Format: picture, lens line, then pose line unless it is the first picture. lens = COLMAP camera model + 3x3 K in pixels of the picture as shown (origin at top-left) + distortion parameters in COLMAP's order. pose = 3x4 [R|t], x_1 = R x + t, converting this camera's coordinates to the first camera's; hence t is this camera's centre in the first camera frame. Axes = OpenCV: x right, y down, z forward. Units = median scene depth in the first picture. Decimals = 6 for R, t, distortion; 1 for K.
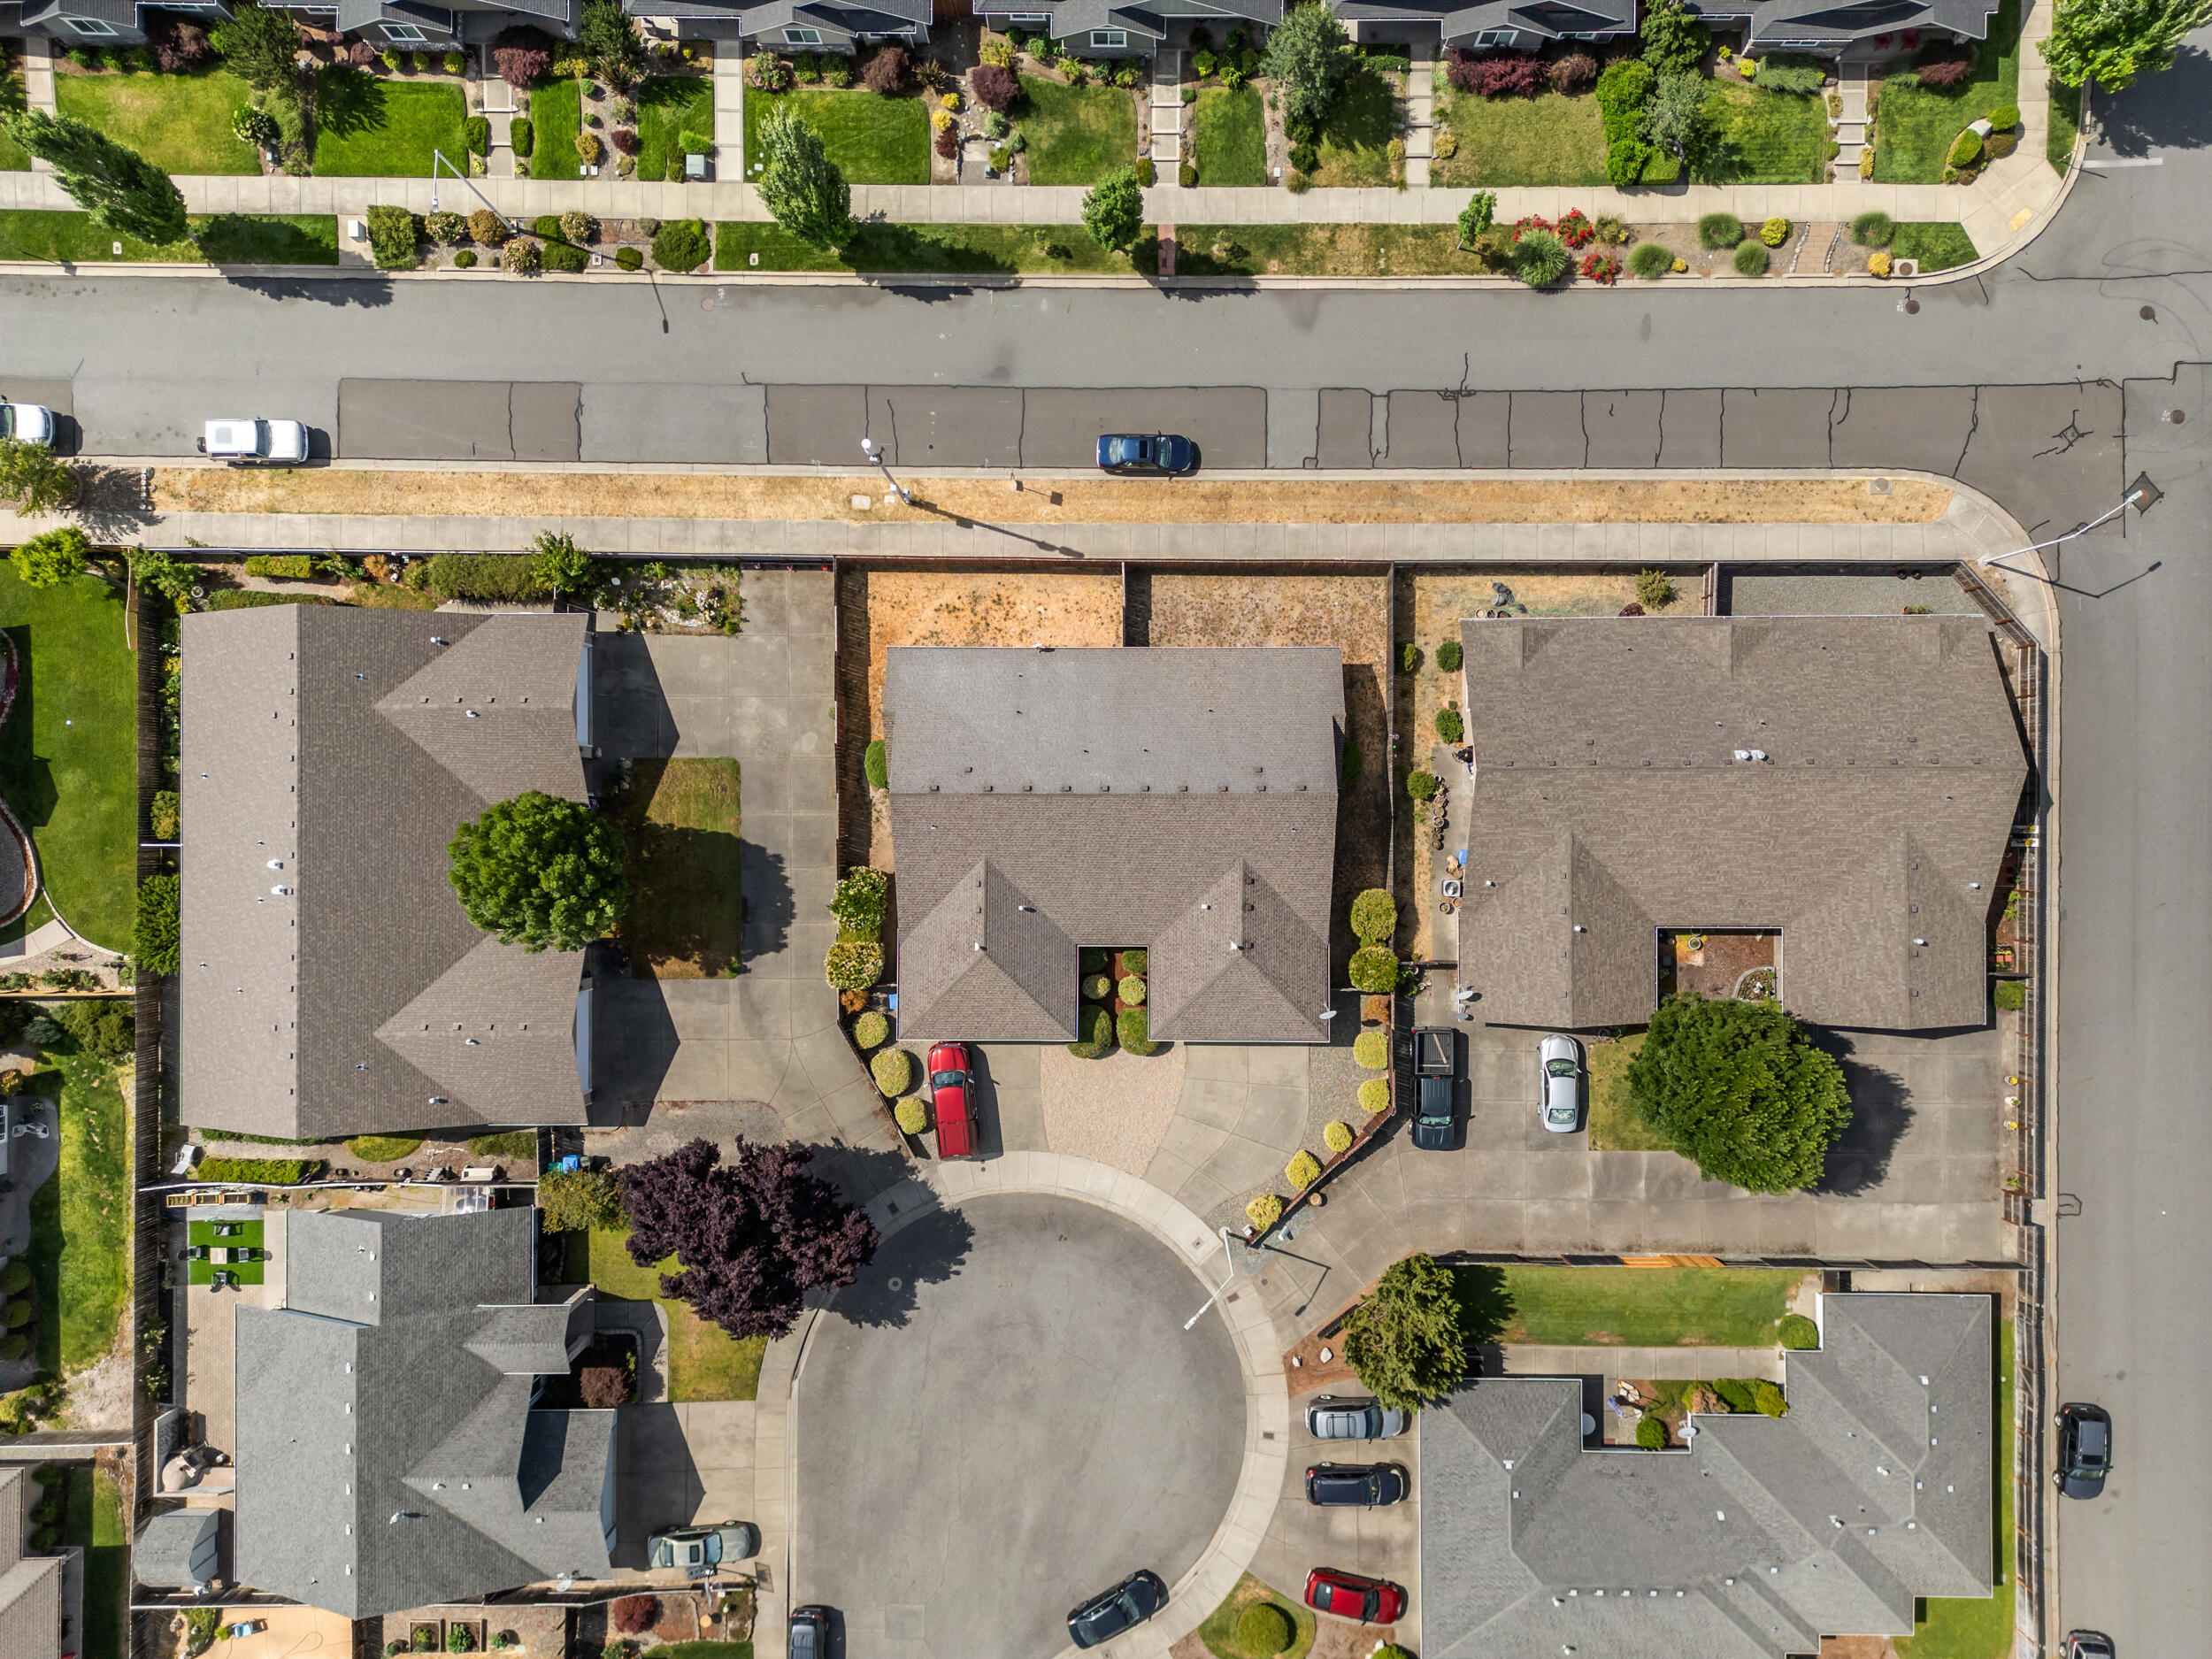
lens RADIAL K [[1530.6, 0, 1106.0], [0, 1530.6, 829.5], [0, 0, 1]] dist [0.075423, -0.061572]
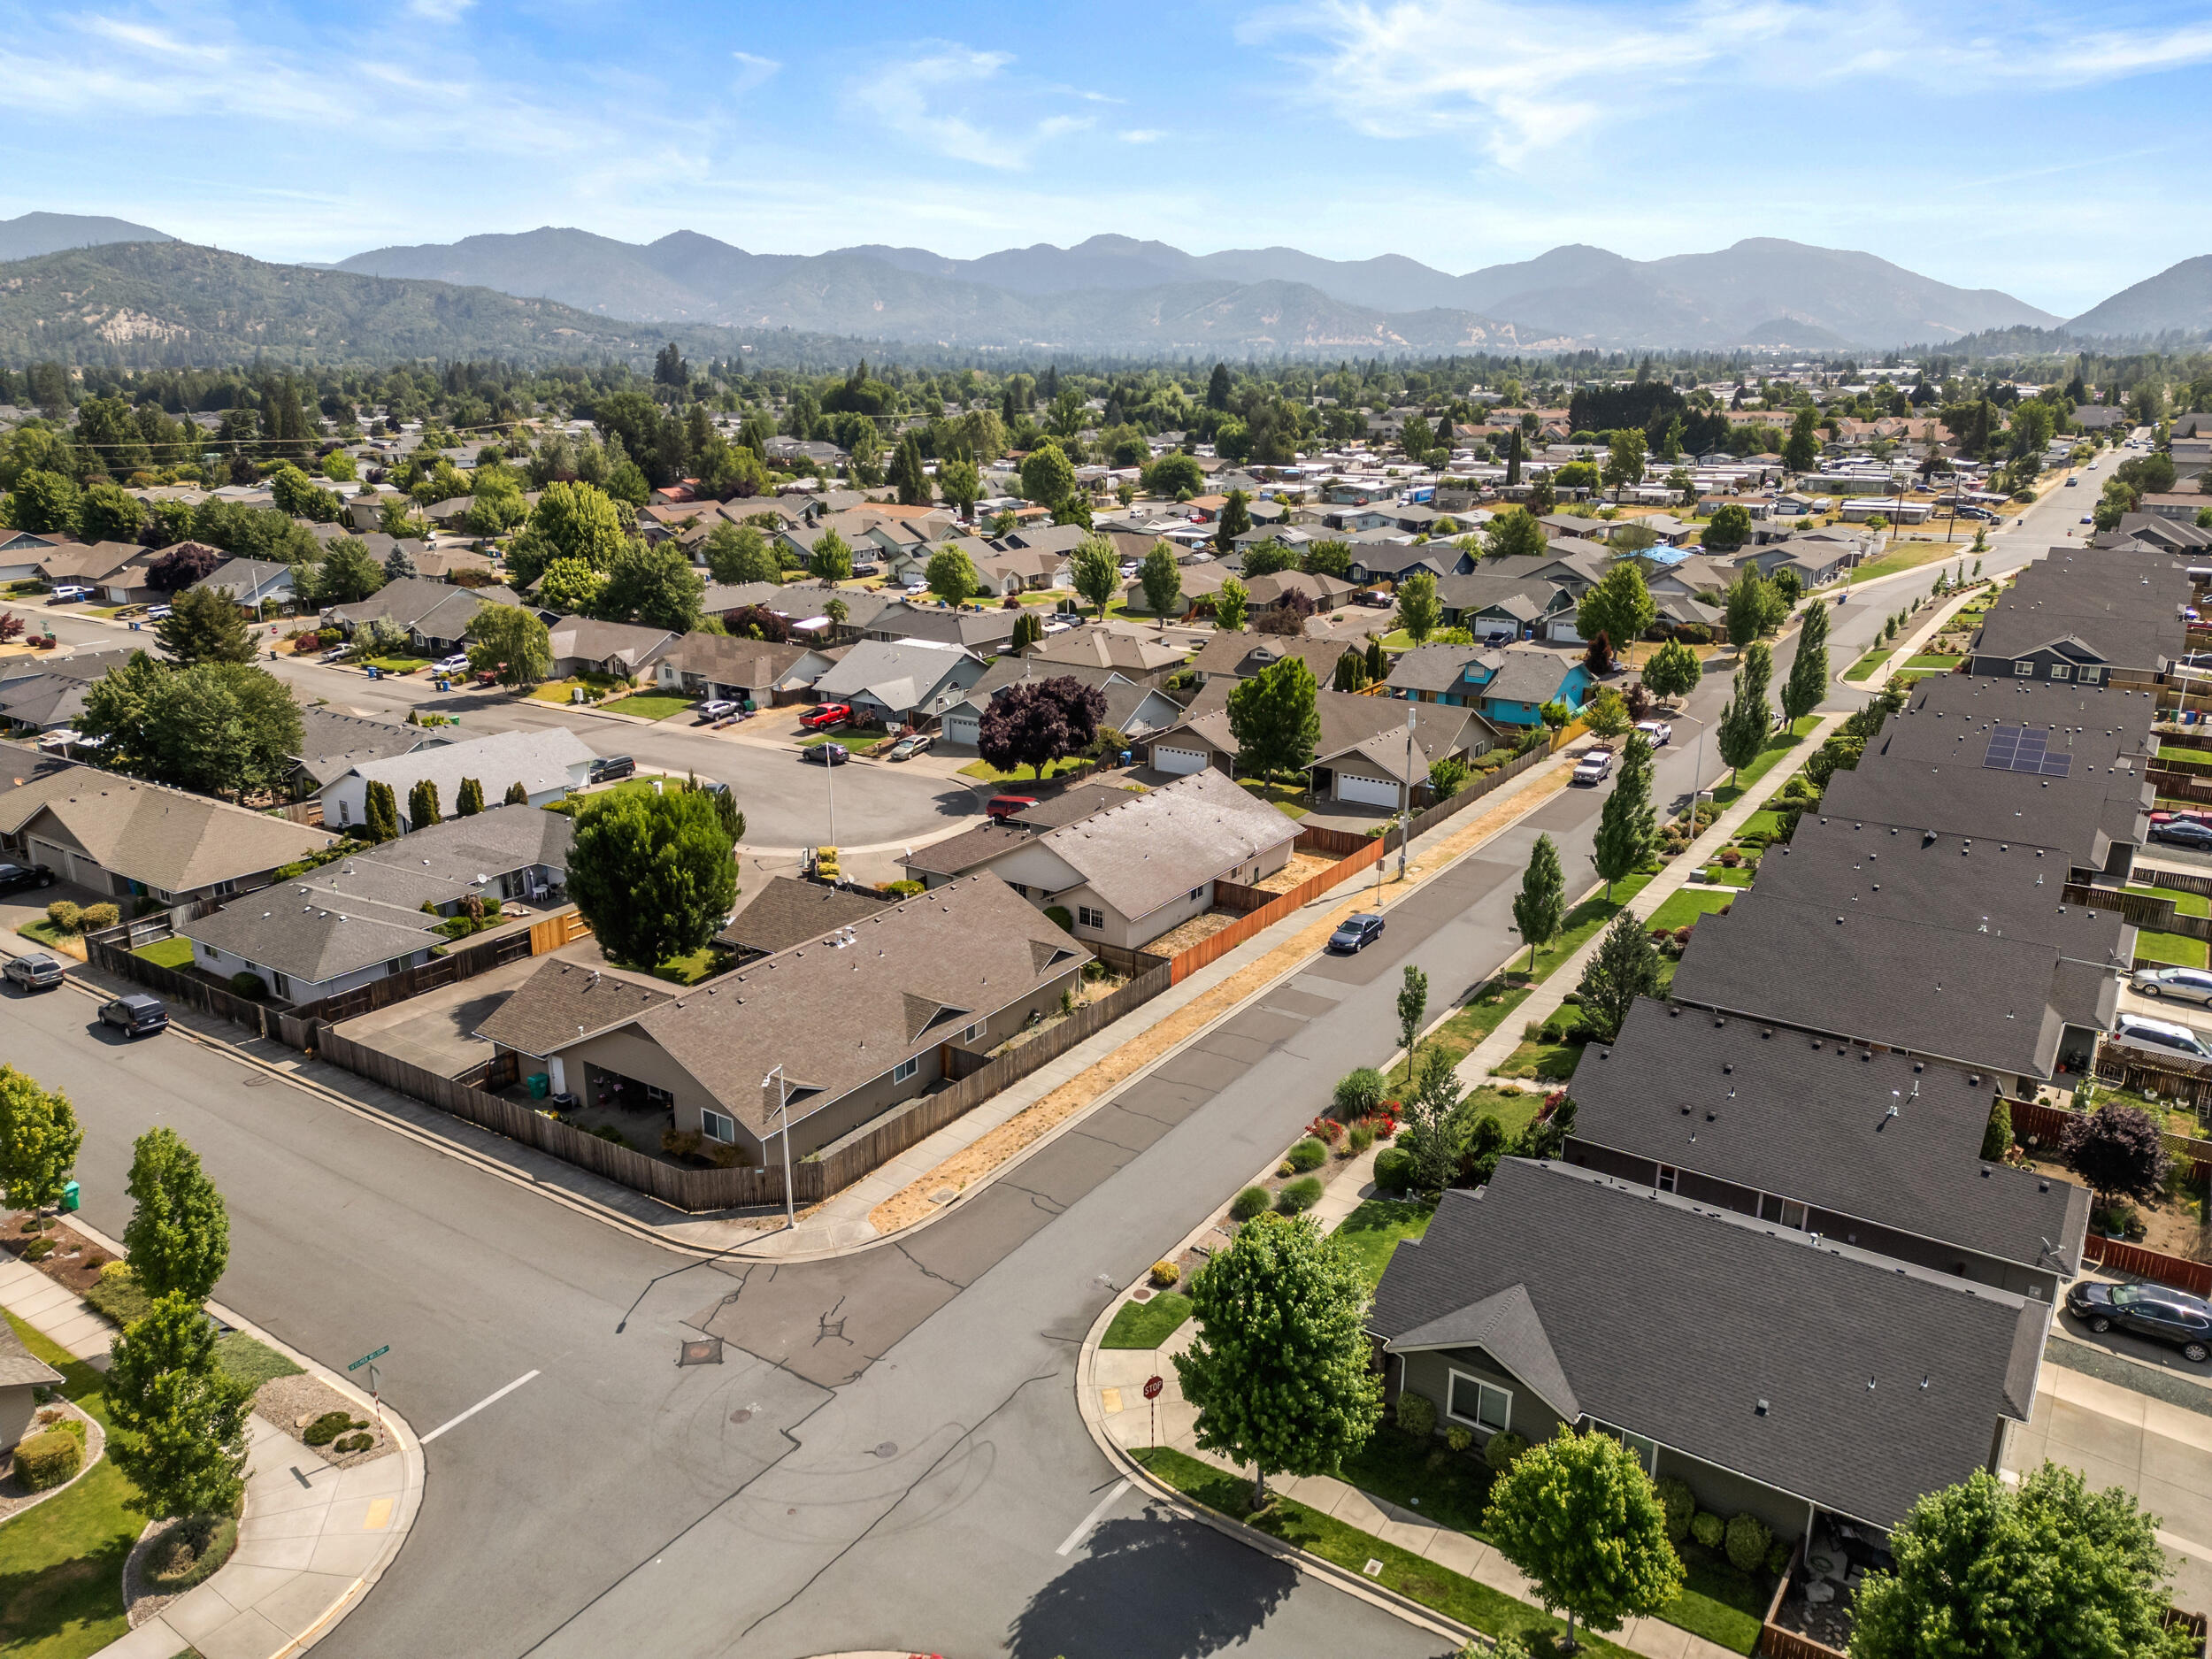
lens RADIAL K [[1535.7, 0, 1108.9], [0, 1535.7, 838.4], [0, 0, 1]] dist [0.082867, -0.089909]
pose [[-0.559187, 0.258028, -0.787865, 1.060501], [-0.828925, -0.158034, 0.536572, -0.716648], [0.013941, 0.953125, 0.302257, 0.559254]]
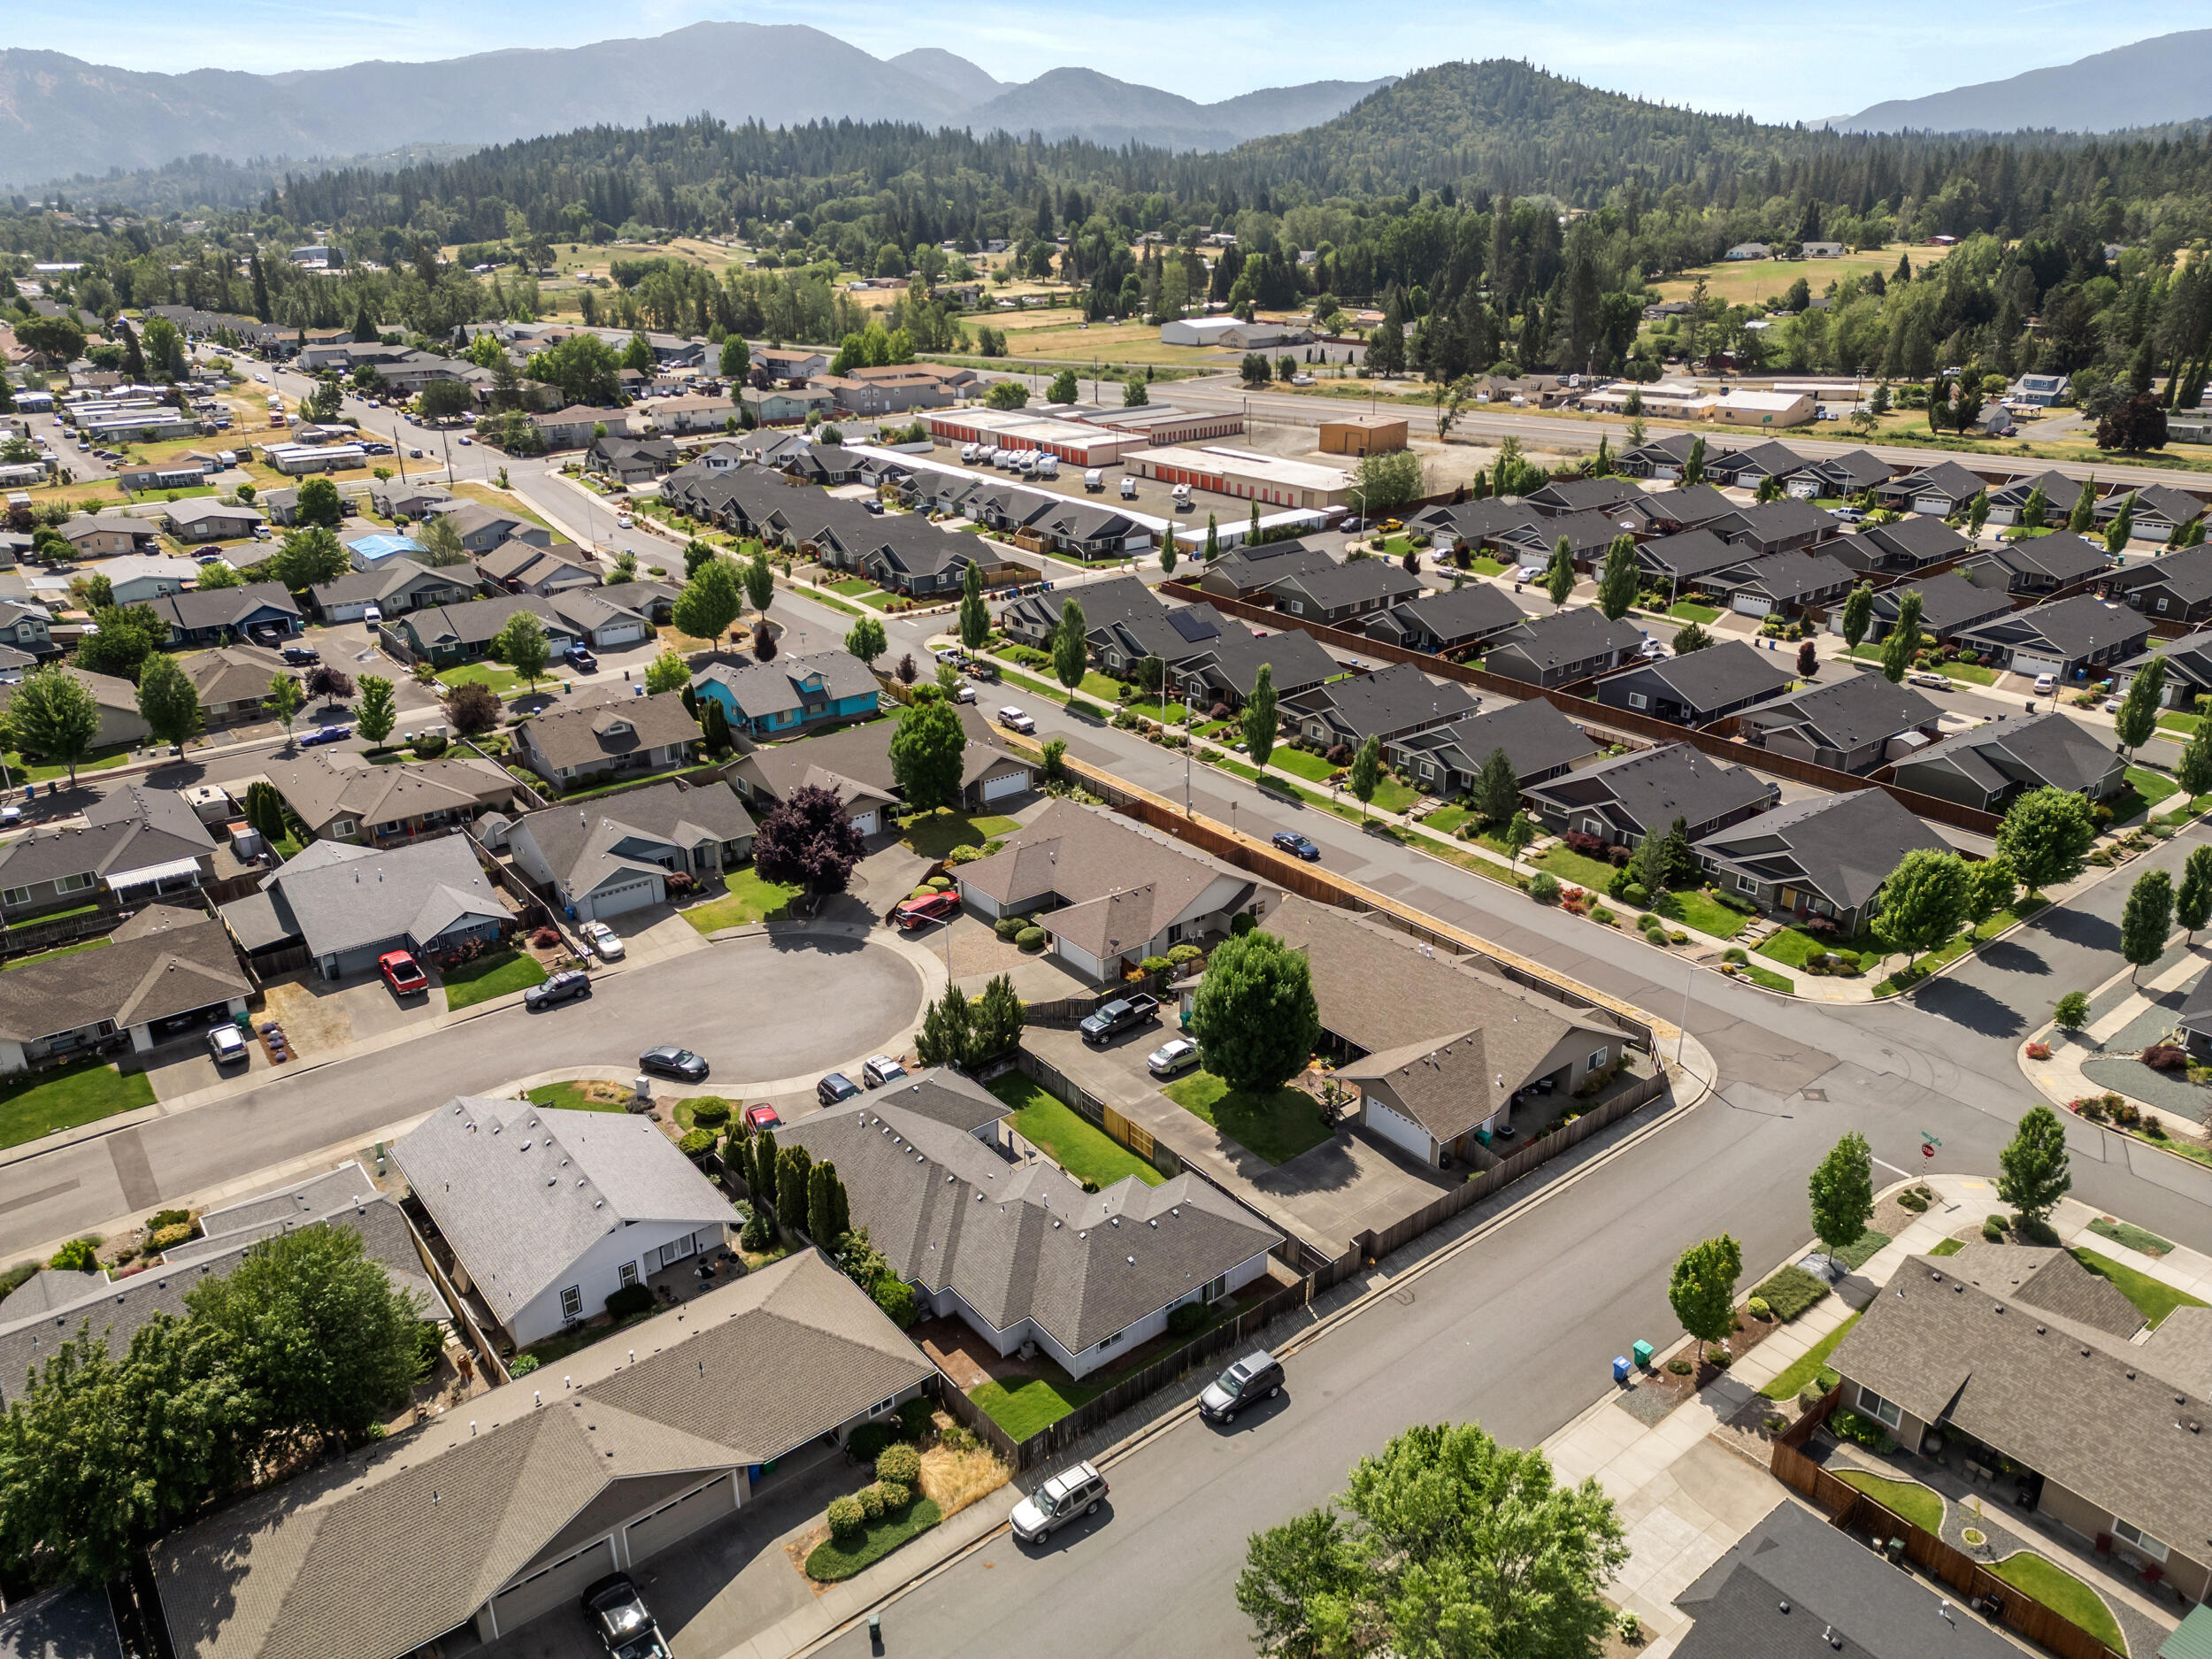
lens RADIAL K [[1530.6, 0, 1106.0], [0, 1530.6, 829.5], [0, 0, 1]] dist [0.075423, -0.061572]
pose [[0.619069, 0.303040, -0.724514, 1.170240], [-0.785268, 0.251059, -0.565971, 0.929601], [0.010384, 0.919313, 0.393390, 0.277369]]
